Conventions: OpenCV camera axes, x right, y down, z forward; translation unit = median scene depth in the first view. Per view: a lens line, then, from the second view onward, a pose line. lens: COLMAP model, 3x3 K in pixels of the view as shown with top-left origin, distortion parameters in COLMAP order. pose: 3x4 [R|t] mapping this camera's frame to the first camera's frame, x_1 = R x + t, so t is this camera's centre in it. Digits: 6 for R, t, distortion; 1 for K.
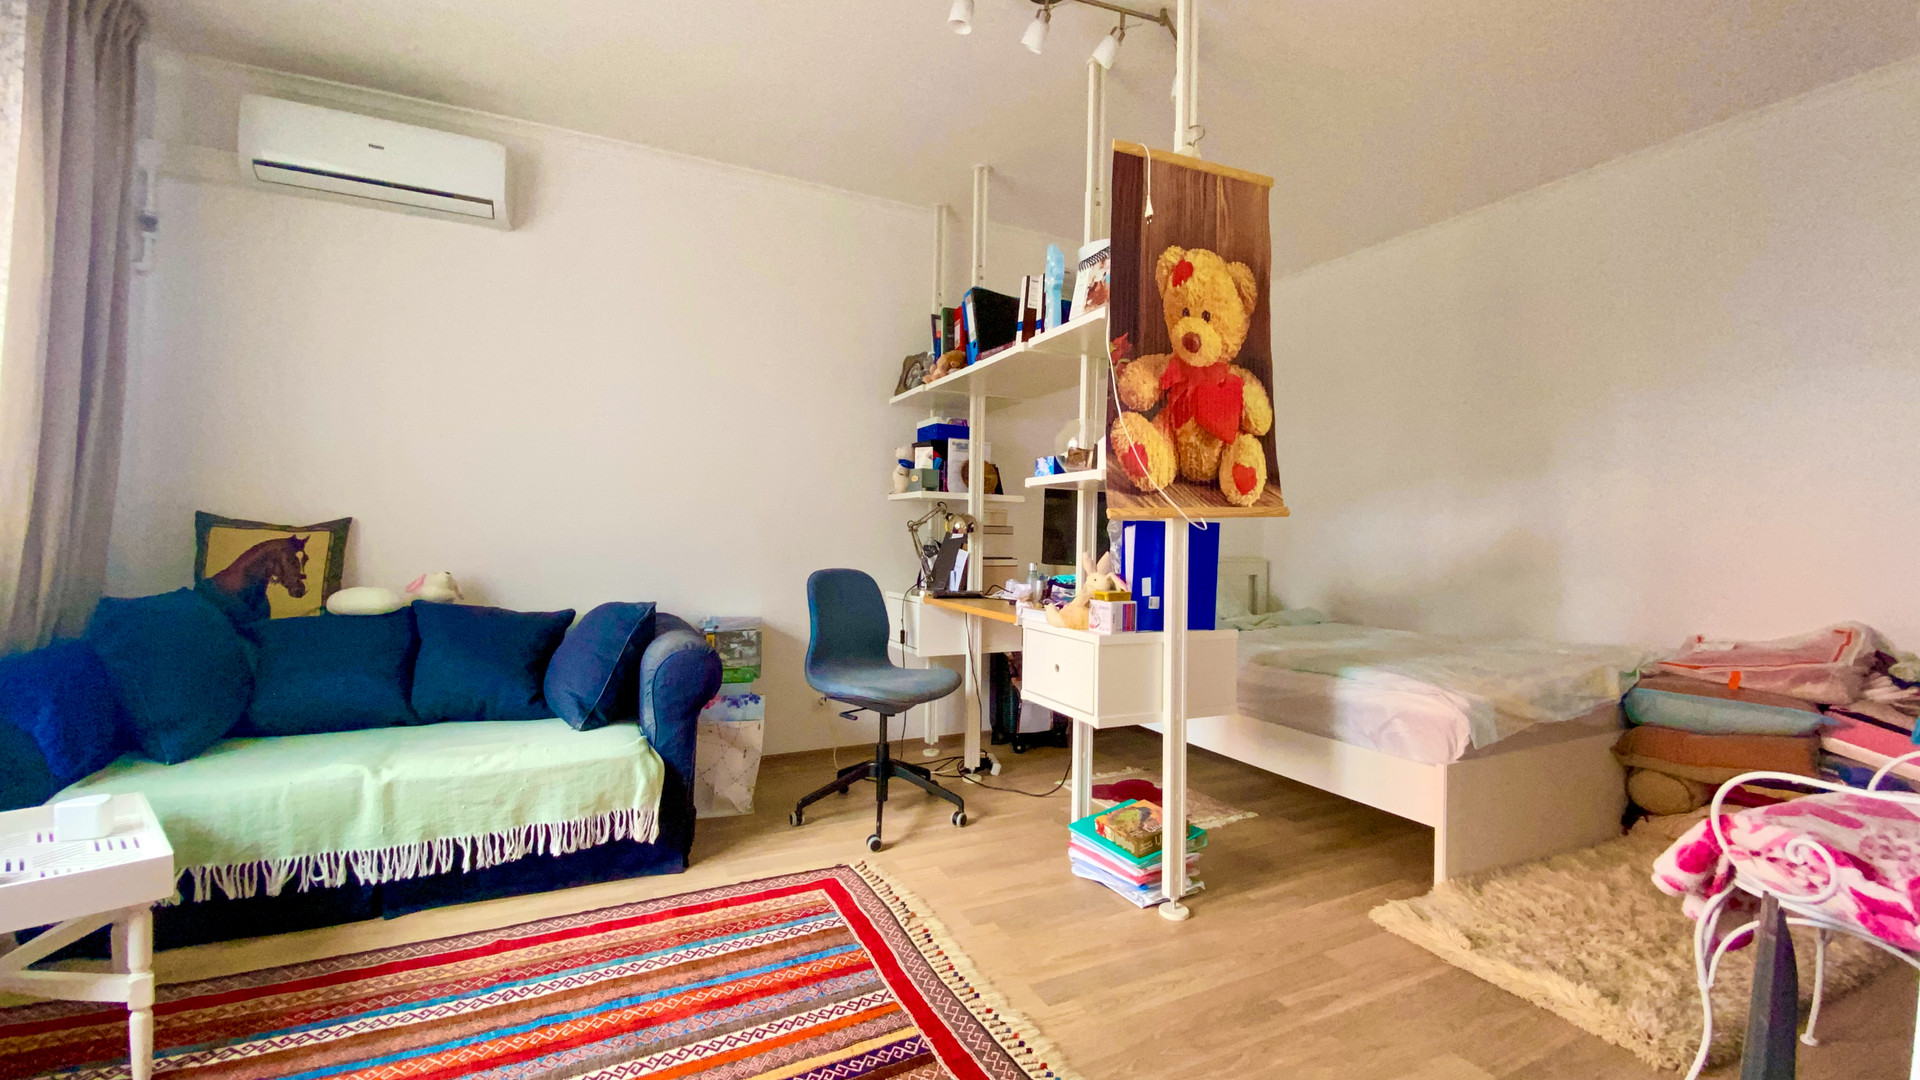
lens RADIAL K [[783.1, 0, 960.0], [0, 783.1, 540.0], [0, 0, 1]] dist [0.061345, -0.036216]
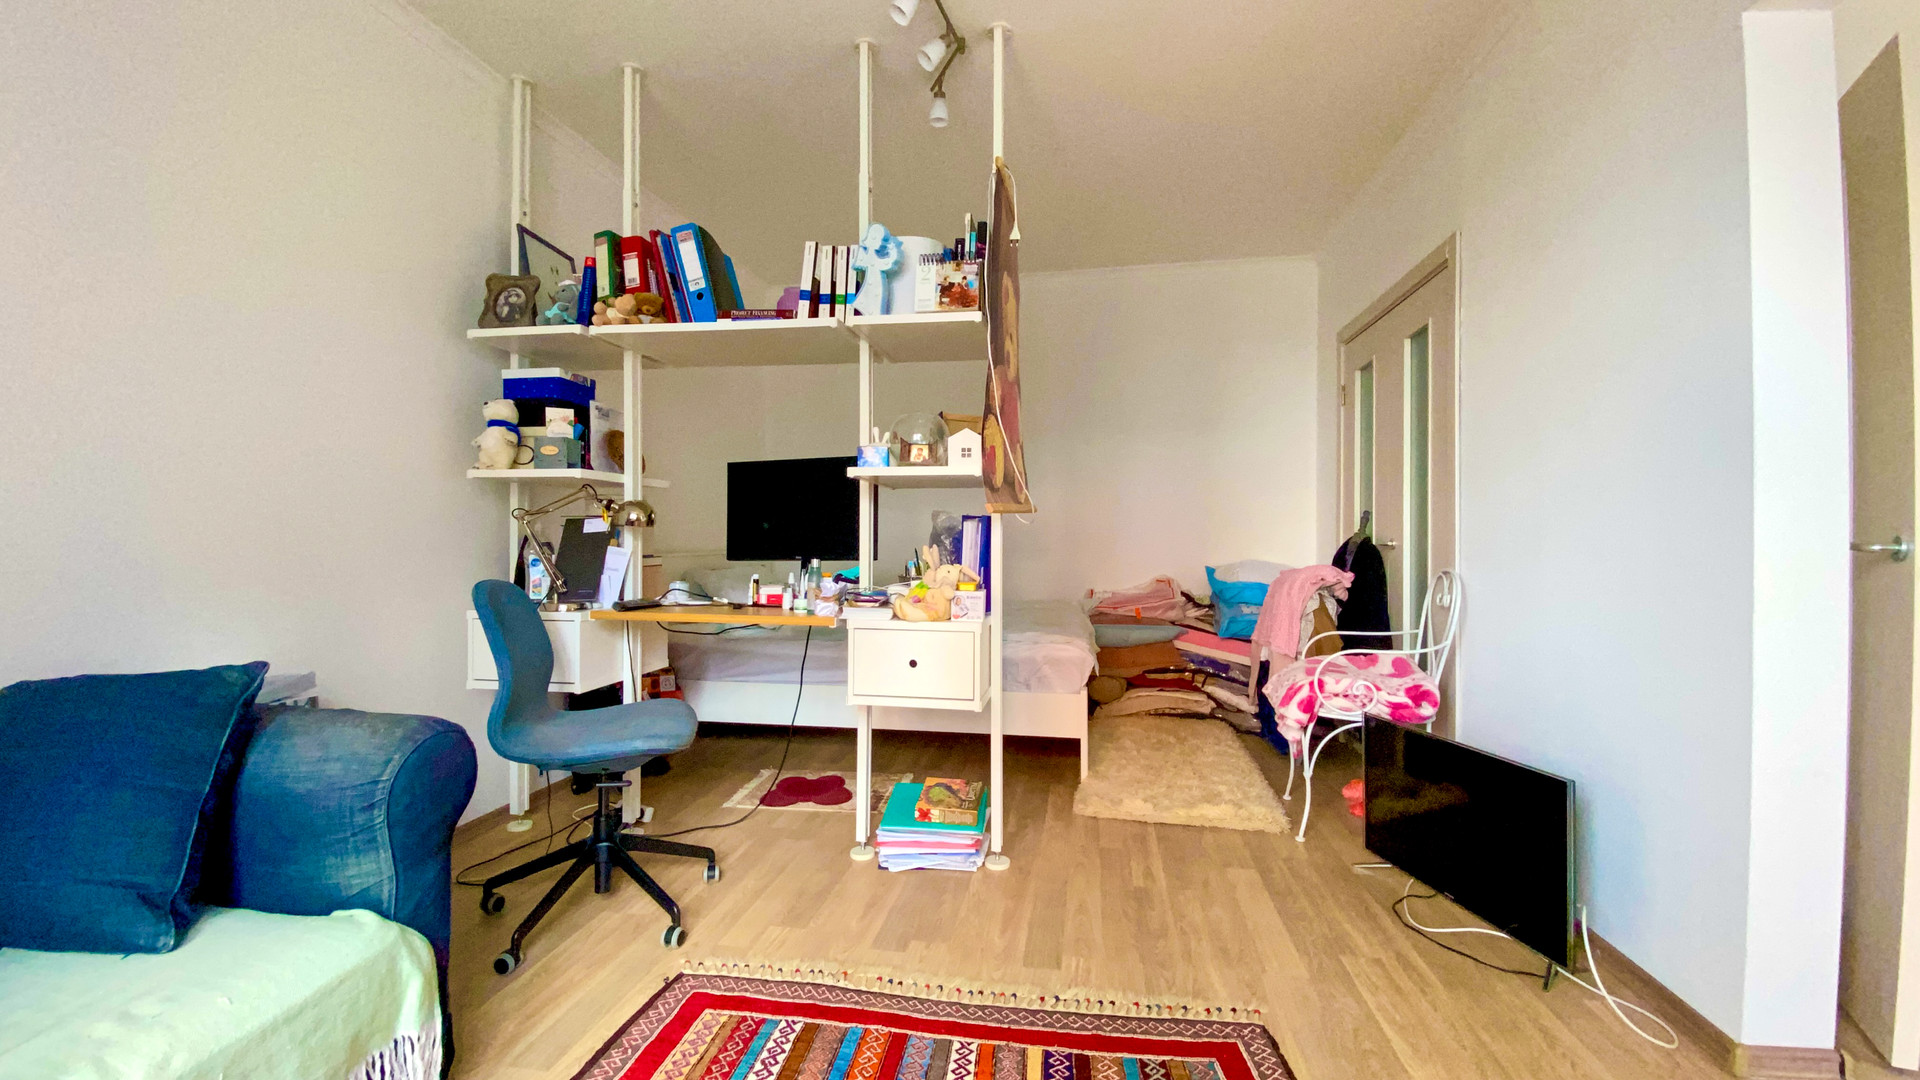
lens RADIAL K [[783.1, 0, 960.0], [0, 783.1, 540.0], [0, 0, 1]] dist [0.061345, -0.036216]
pose [[0.581346, -0.016797, 0.813483, -0.629372], [0.004301, 0.999836, 0.017571, -0.009257], [-0.813645, -0.006716, 0.581323, 0.373987]]
